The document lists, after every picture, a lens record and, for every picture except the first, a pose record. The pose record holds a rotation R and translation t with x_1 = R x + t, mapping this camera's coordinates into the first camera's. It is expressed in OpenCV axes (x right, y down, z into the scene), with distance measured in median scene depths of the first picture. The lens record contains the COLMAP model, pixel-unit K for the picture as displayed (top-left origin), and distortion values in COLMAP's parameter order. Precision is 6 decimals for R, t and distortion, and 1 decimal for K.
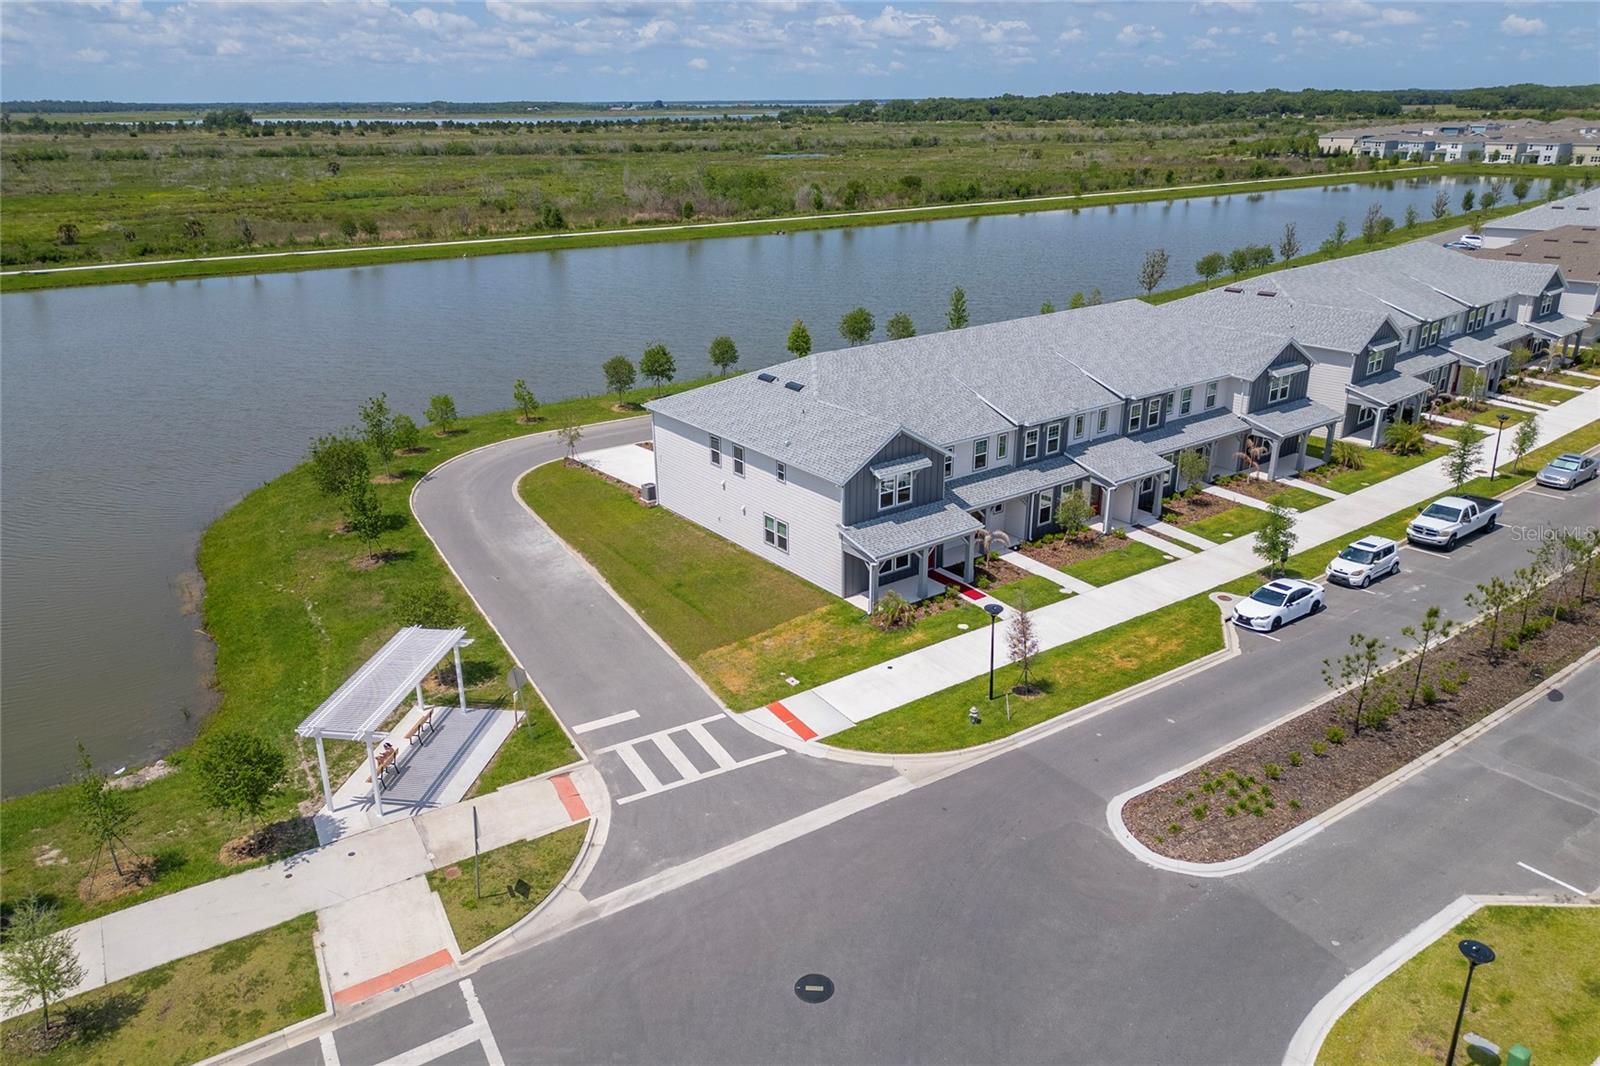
lens RADIAL K [[1116.6, 0, 797.0], [0, 1116.6, 498.3], [0, 0, 1]] dist [0.053083, -0.045036]
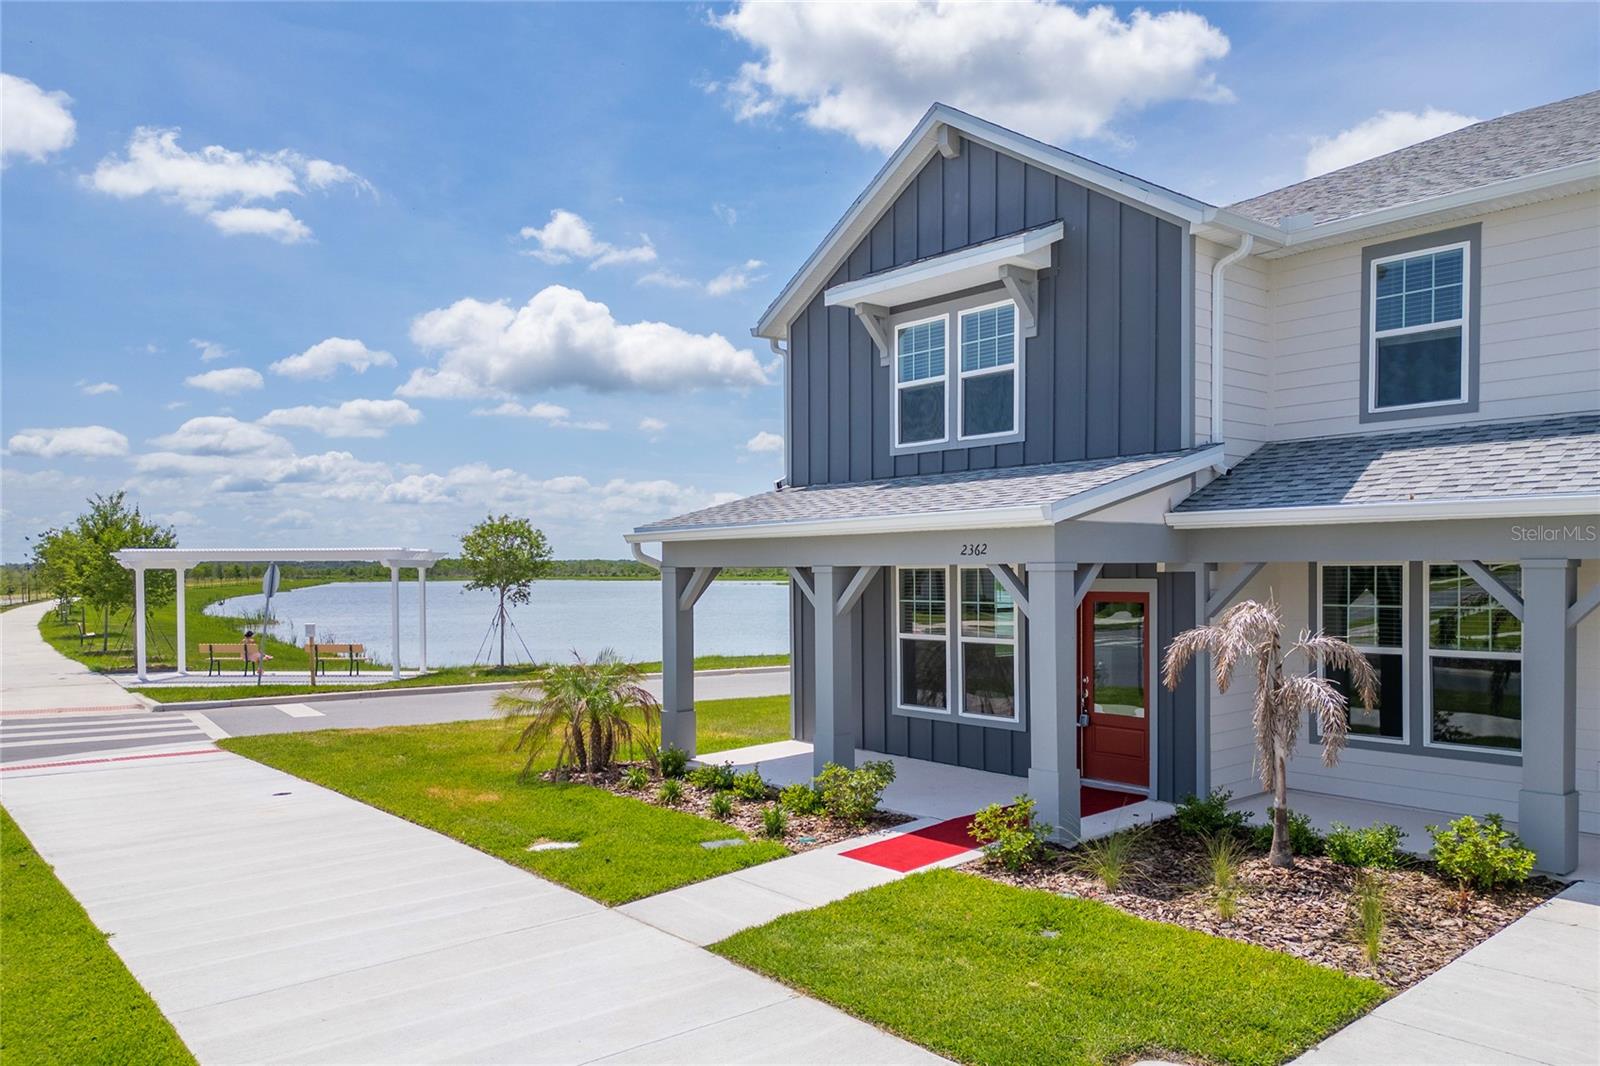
lens RADIAL K [[1156.1, 0, 825.5], [0, 1156.1, 589.9], [0, 0, 1]] dist [0.070094, -0.092471]
pose [[0.095474, 0.024964, -0.995119, 0.364679], [-0.321956, 0.946728, -0.007139, 0.051959], [0.941928, 0.321066, 0.098425, 0.988154]]
